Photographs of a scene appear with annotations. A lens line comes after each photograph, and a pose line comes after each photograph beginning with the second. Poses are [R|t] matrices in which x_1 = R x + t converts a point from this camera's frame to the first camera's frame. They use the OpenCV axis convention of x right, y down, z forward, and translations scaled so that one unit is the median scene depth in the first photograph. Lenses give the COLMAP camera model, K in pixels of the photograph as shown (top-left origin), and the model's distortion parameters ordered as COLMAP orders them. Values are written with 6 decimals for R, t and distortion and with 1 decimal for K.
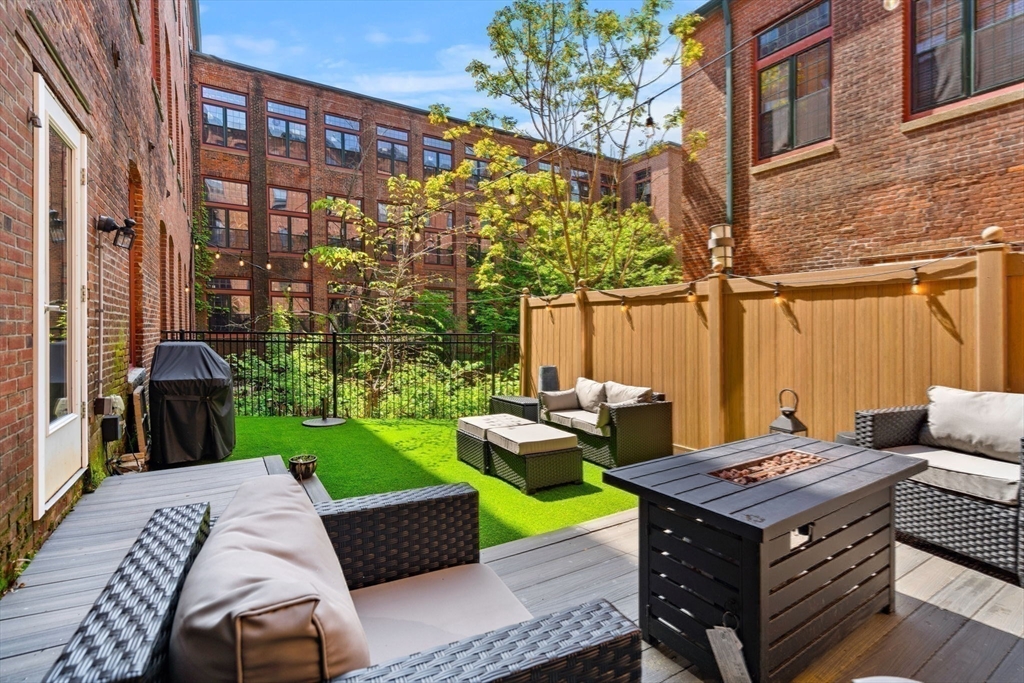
lens RADIAL K [[474.7, 0, 513.6], [0, 474.7, 333.9], [0, 0, 1]] dist [0.001254, 0.000234]
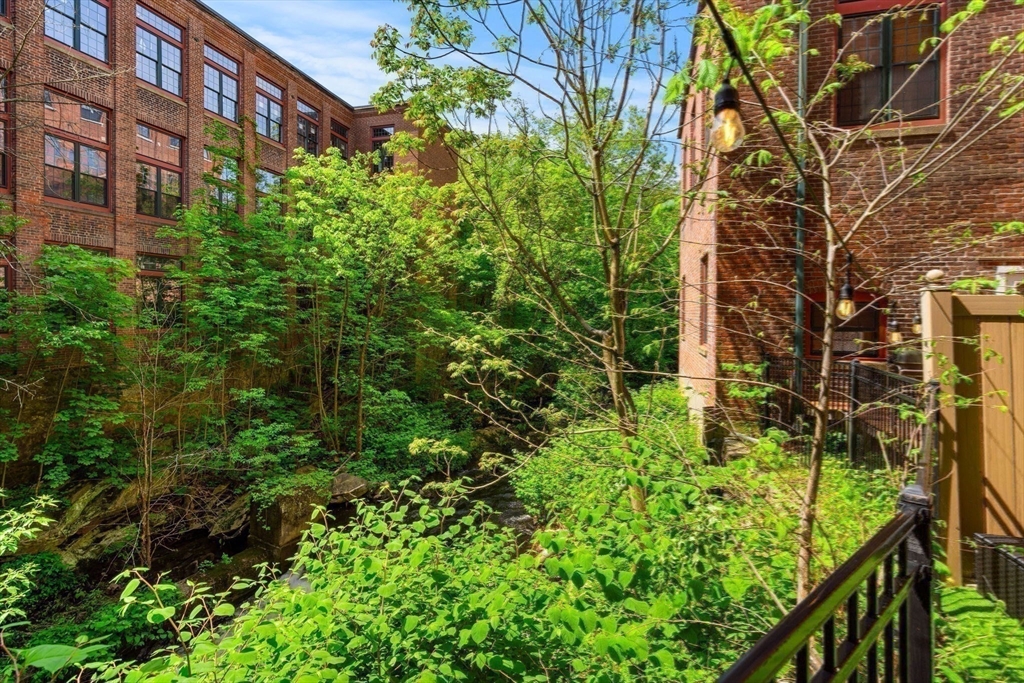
lens RADIAL K [[474.7, 0, 513.6], [0, 474.7, 333.9], [0, 0, 1]] dist [0.001254, 0.000234]
pose [[0.739330, 0.007199, 0.673304, -0.519787], [-0.012129, 0.999923, 0.002627, -0.006759], [-0.673234, -0.010109, 0.739361, 0.913769]]
